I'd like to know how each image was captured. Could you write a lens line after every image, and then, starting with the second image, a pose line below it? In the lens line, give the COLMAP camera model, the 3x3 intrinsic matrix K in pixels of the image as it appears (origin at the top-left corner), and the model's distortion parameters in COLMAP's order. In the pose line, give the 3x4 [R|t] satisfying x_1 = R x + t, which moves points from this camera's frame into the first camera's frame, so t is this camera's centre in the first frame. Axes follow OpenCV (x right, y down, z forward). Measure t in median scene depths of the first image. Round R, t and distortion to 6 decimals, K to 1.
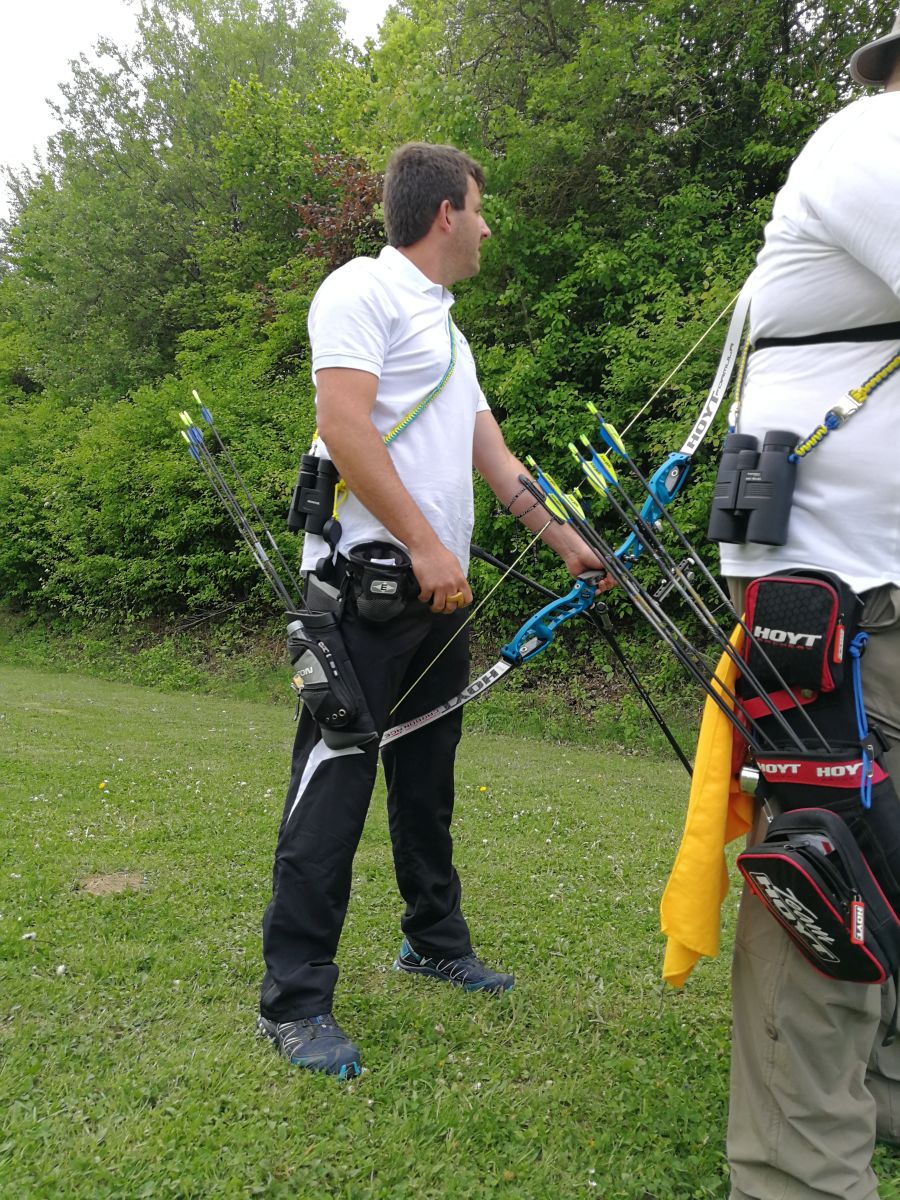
lens RADIAL K [[958.3, 0, 456.5], [0, 958.3, 592.7], [0, 0, 1]] dist [0.001877, 0.039486]
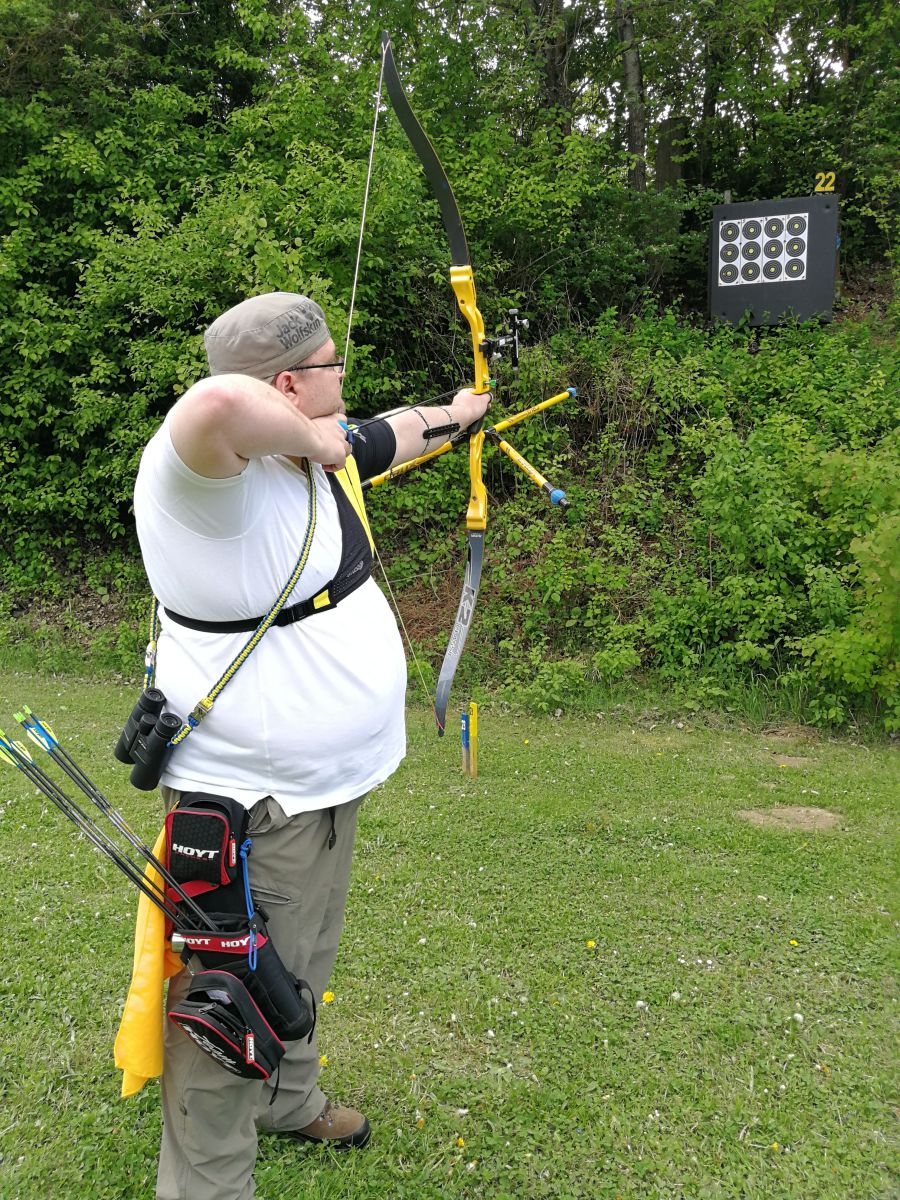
lens RADIAL K [[960.2, 0, 448.4], [0, 960.2, 592.6], [0, 0, 1]] dist [0.021159, 0.003337]
pose [[0.881405, -0.077931, 0.465888, 0.007121], [0.002935, 0.987181, 0.159577, -0.077231], [-0.472352, -0.139284, 0.870335, -0.046002]]
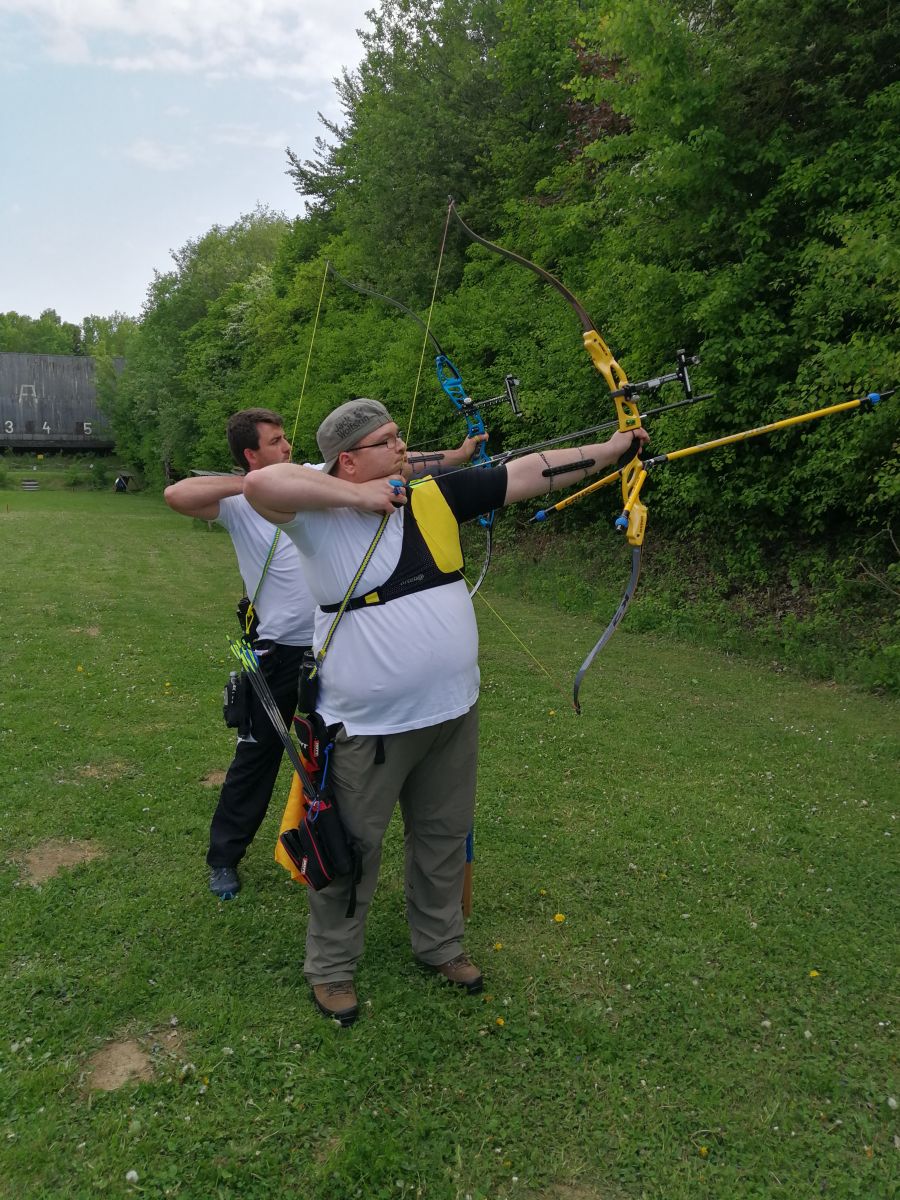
lens RADIAL K [[982.2, 0, 456.4], [0, 982.2, 571.8], [0, 0, 1]] dist [0.010124, 0.009603]
pose [[0.925293, 0.012335, -0.379053, 0.222179], [0.041400, 0.990213, 0.133283, -0.092548], [0.376987, -0.139018, 0.915726, -0.133543]]
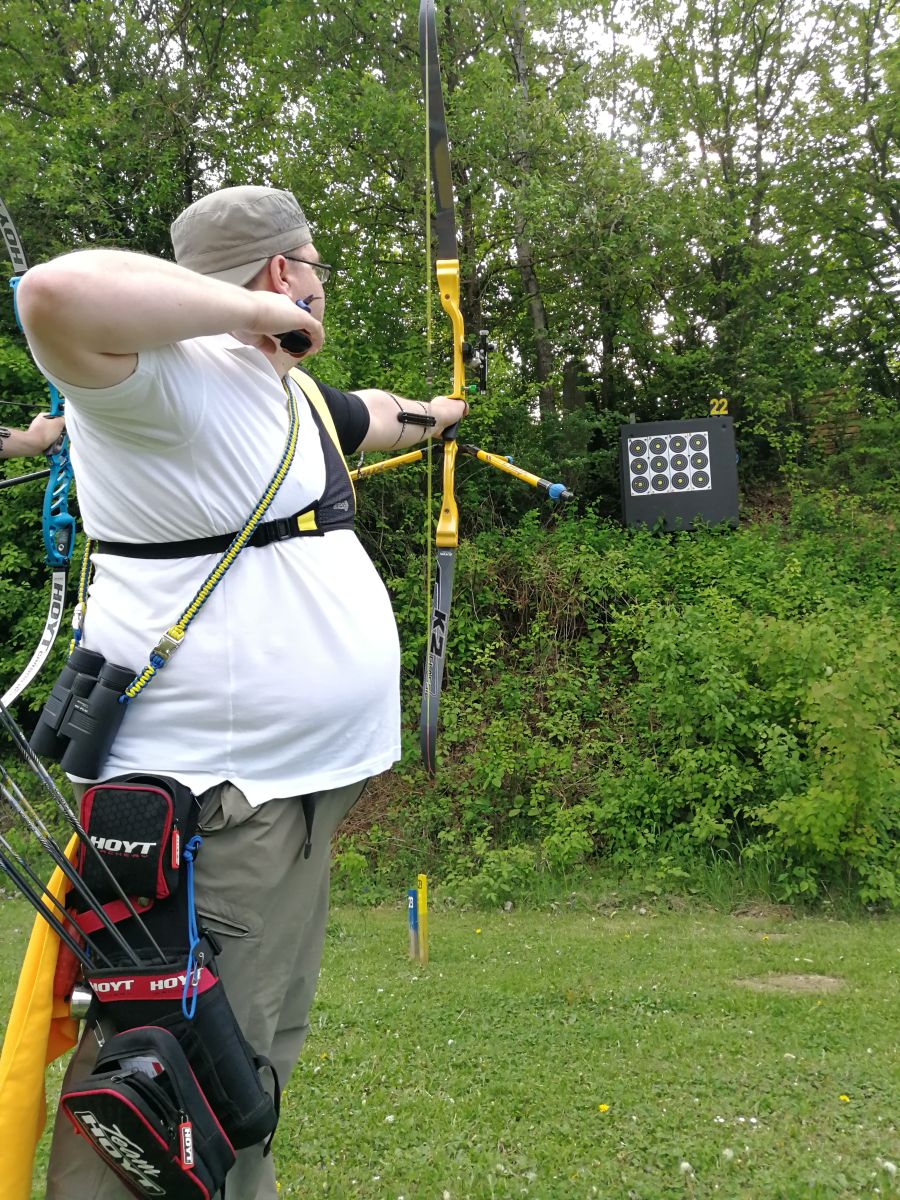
lens RADIAL K [[958.3, 0, 456.5], [0, 958.3, 592.7], [0, 0, 1]] dist [0.001877, 0.039486]
pose [[0.829719, 0.041182, 0.556661, 0.010623], [0.017749, 0.994824, -0.100053, -0.015030], [-0.557900, 0.092896, 0.824693, -0.001611]]
